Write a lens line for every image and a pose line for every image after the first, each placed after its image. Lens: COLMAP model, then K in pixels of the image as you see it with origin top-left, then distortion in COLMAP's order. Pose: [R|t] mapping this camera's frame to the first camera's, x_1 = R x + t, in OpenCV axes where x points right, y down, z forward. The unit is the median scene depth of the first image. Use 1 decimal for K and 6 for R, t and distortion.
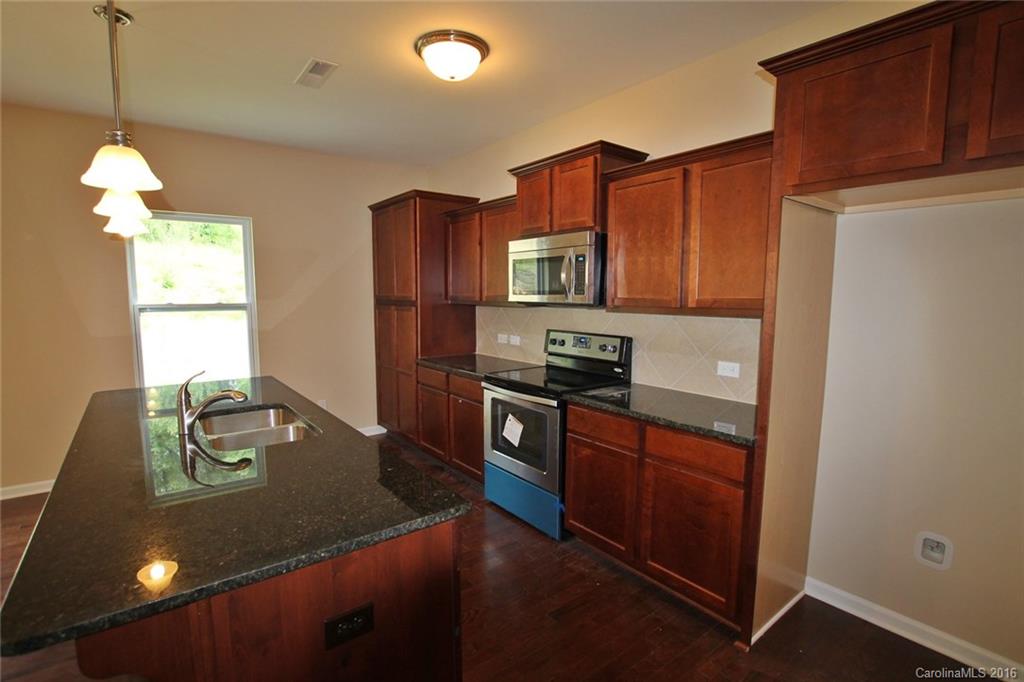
lens RADIAL K [[484.1, 0, 505.7], [0, 484.1, 345.6], [0, 0, 1]] dist [-0.031978, 0.000310]
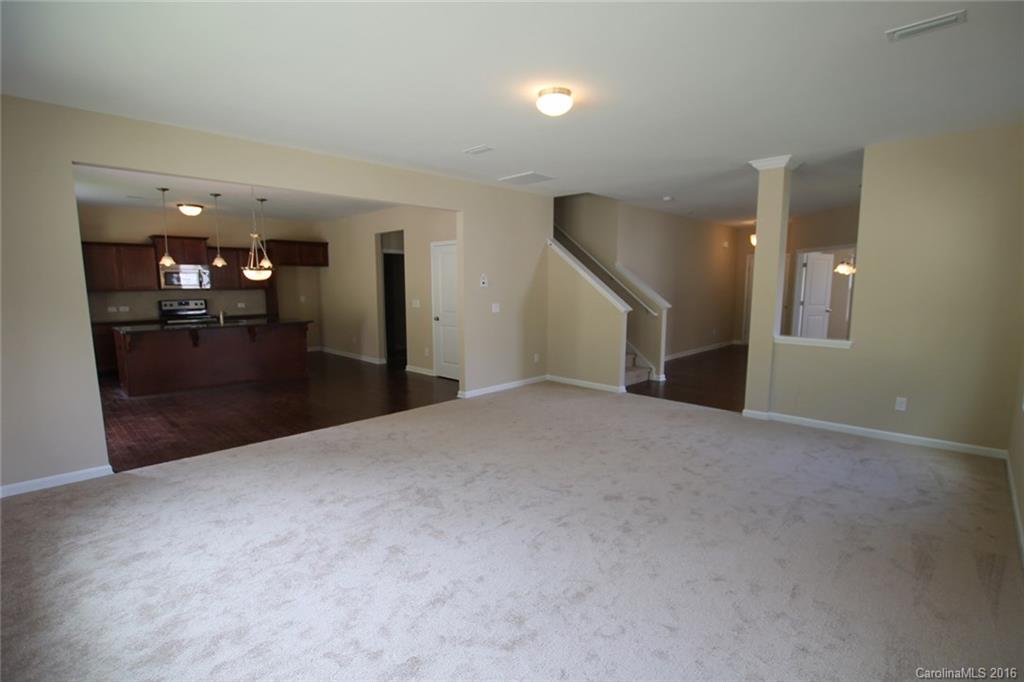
lens RADIAL K [[484.1, 0, 510.5], [0, 484.1, 346.9], [0, 0, 1]] dist [-0.031978, 0.000310]
pose [[-0.144174, -0.135191, 0.980274, -2.931493], [0.108860, 0.982444, 0.151501, 0.027128], [-0.983546, 0.128555, -0.126926, -0.436699]]
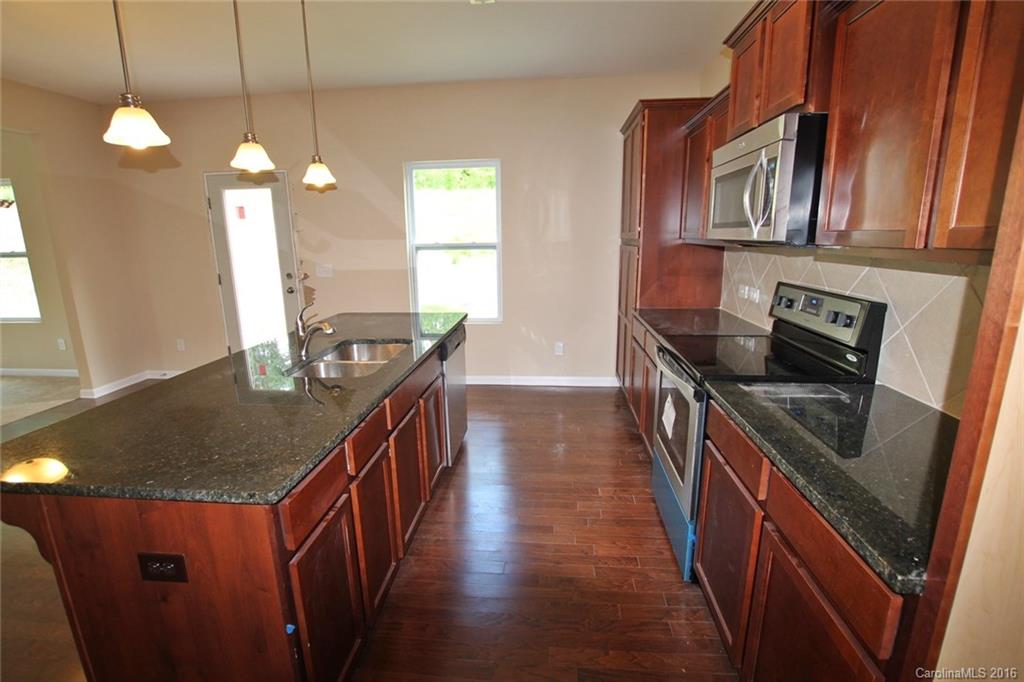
lens RADIAL K [[484.1, 0, 516.2], [0, 484.1, 344.6], [0, 0, 1]] dist [-0.031978, 0.000310]
pose [[0.735301, 0.134803, -0.664199, 0.316217], [-0.056612, 0.988811, 0.138013, -0.021787], [0.675372, -0.063879, 0.734706, 0.310513]]
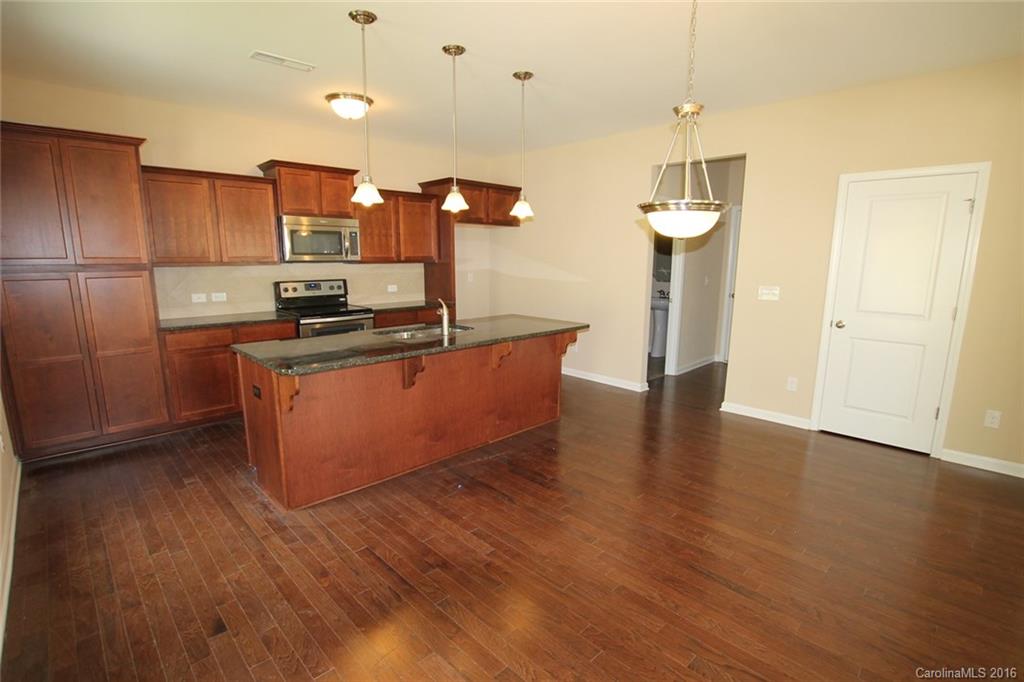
lens RADIAL K [[484.1, 0, 509.2], [0, 484.1, 347.9], [0, 0, 1]] dist [-0.031978, 0.000310]
pose [[-0.113922, -0.191443, 0.974870, -1.562715], [0.104482, 0.973508, 0.203386, -0.069100], [-0.987980, 0.125026, -0.090902, 0.596413]]
